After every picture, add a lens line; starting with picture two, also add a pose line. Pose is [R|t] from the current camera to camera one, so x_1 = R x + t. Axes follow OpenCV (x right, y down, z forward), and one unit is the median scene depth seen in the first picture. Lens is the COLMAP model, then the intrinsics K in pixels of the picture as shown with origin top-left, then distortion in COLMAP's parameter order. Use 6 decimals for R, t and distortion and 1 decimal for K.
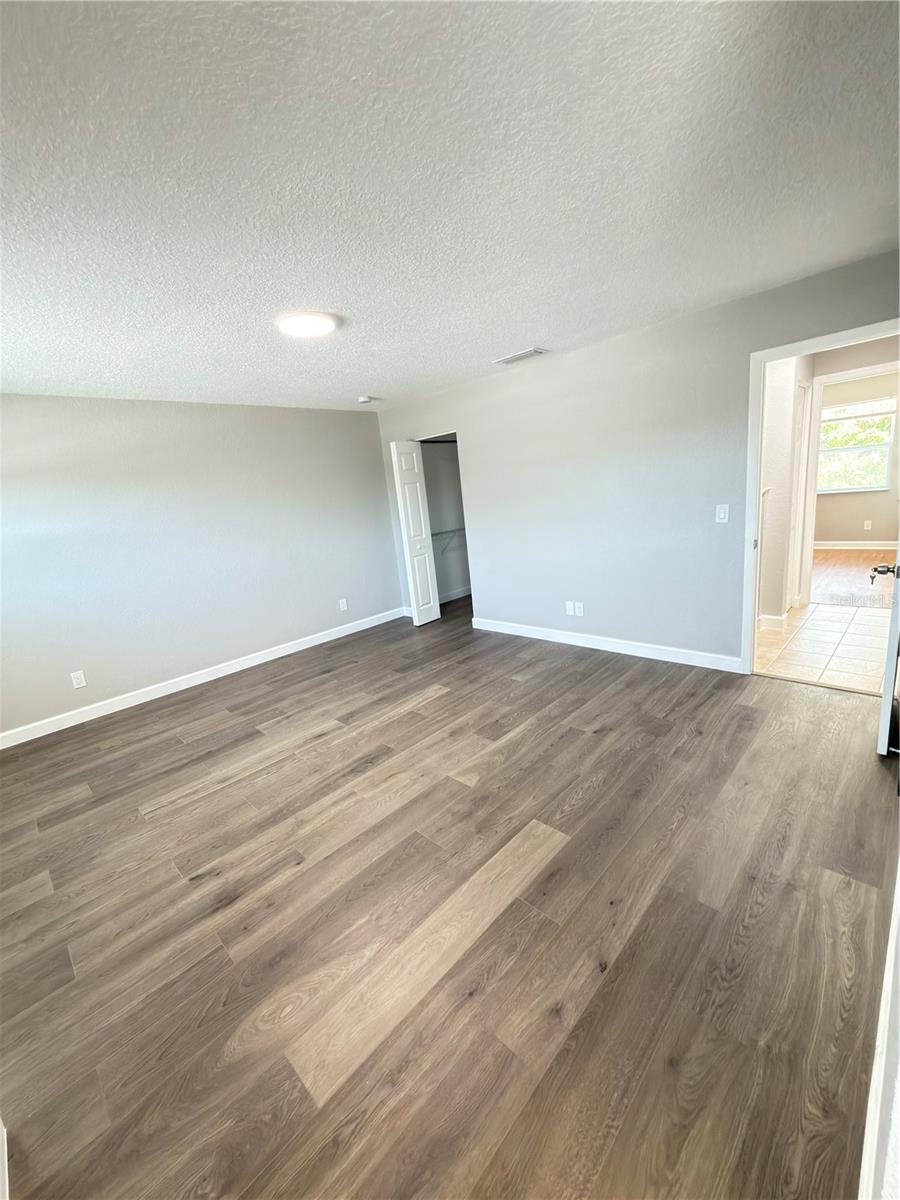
lens RADIAL K [[478.9, 0, 453.5], [0, 478.9, 598.3], [0, 0, 1]] dist [-0.001807, 0.000457]
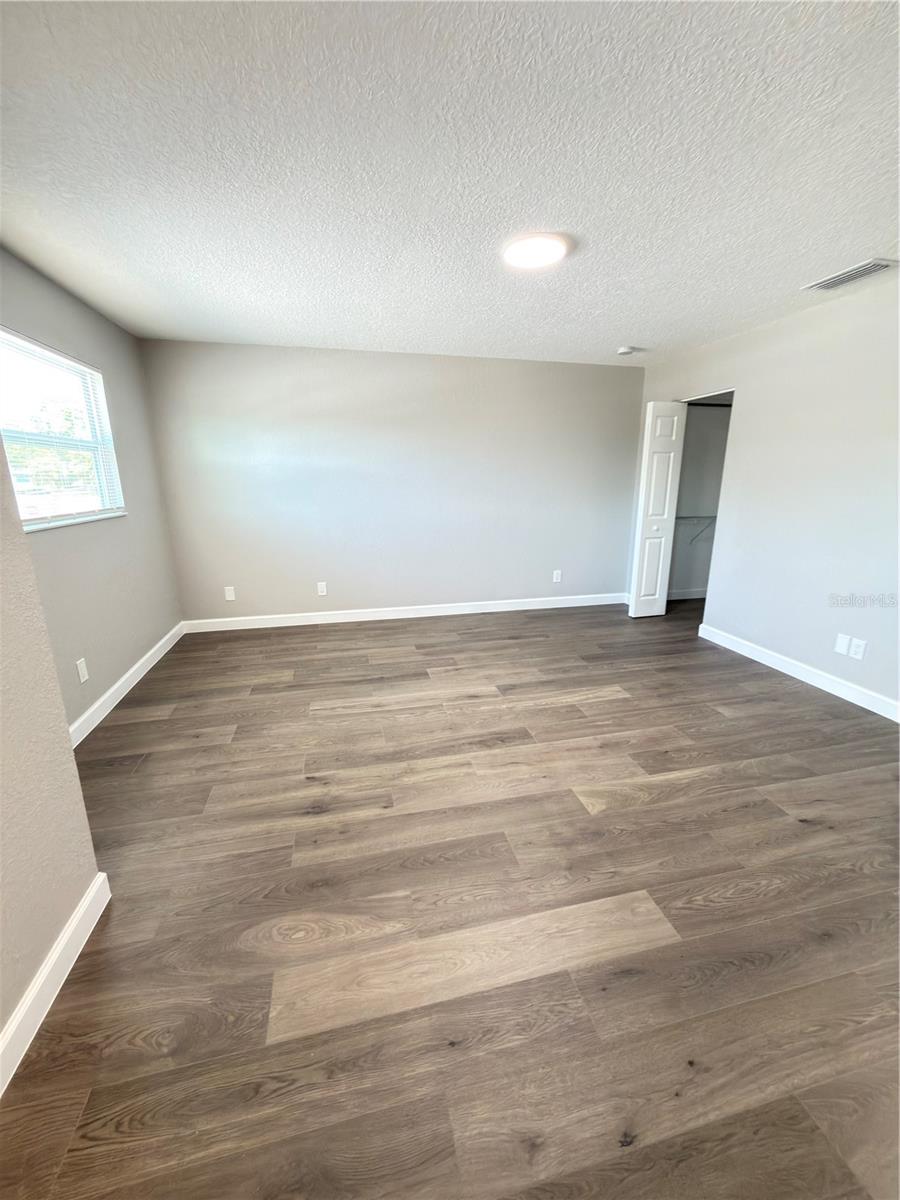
lens RADIAL K [[478.9, 0, 449.3], [0, 478.9, 600.5], [0, 0, 1]] dist [-0.001807, 0.000457]
pose [[0.840439, 0.231103, -0.490156, 0.155942], [-0.200942, 0.972926, 0.114181, -0.010926], [0.503273, 0.002531, 0.864124, 0.164020]]
